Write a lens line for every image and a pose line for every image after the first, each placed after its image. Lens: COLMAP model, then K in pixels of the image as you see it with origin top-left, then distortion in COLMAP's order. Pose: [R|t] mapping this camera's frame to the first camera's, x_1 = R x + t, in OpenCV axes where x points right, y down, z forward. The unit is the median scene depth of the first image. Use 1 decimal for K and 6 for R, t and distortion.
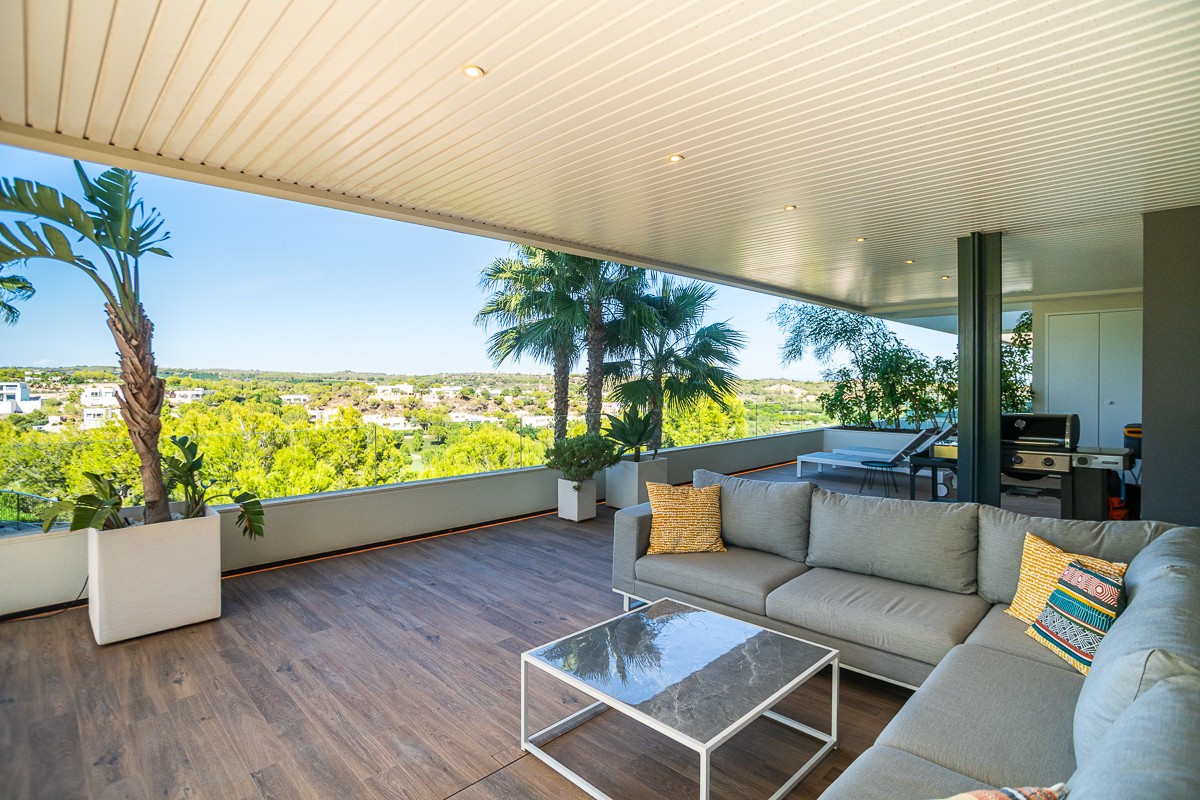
lens RADIAL K [[591.5, 0, 601.1], [0, 591.5, 379.4], [0, 0, 1]] dist [-0.066813, 0.034866]
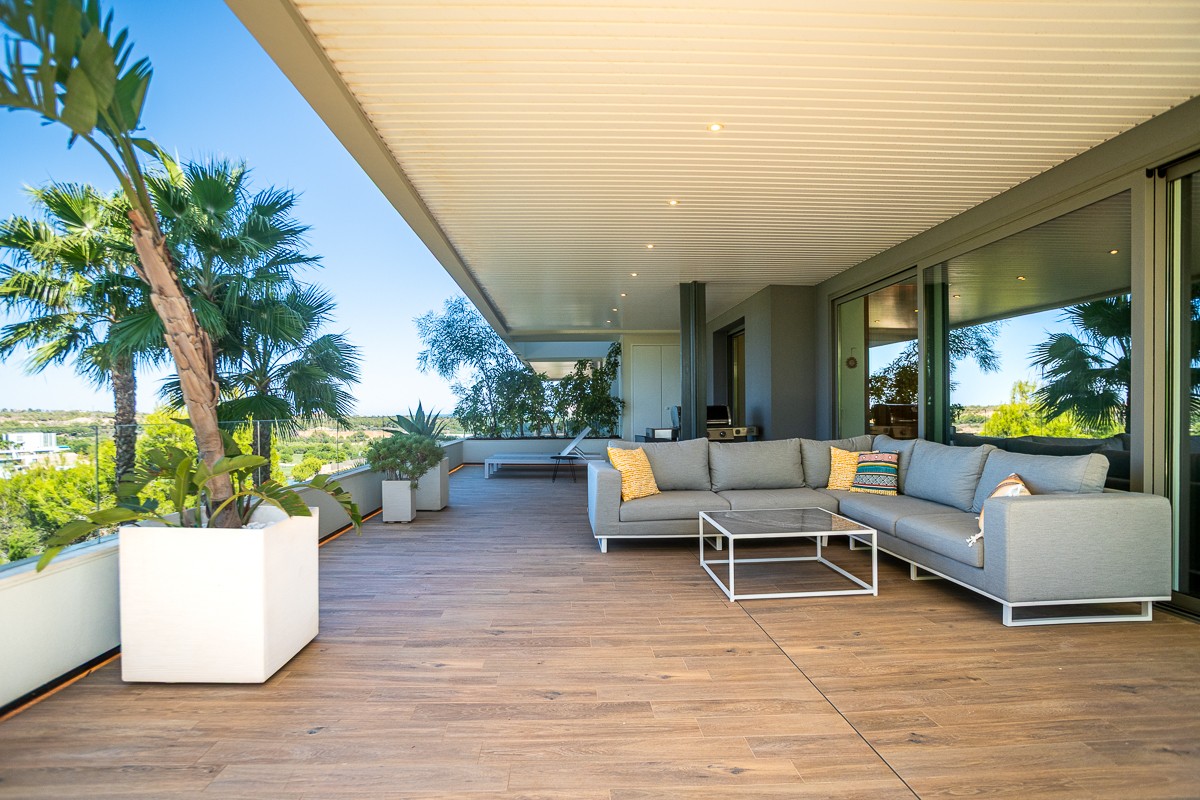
lens RADIAL K [[633.0, 0, 599.1], [0, 633.0, 424.7], [0, 0, 1]] dist [-0.086671, 0.044748]
pose [[0.667851, -0.023935, 0.743910, -1.035460], [0.009914, 0.999680, 0.023264, 0.104822], [-0.744229, -0.008162, 0.667875, 0.134503]]
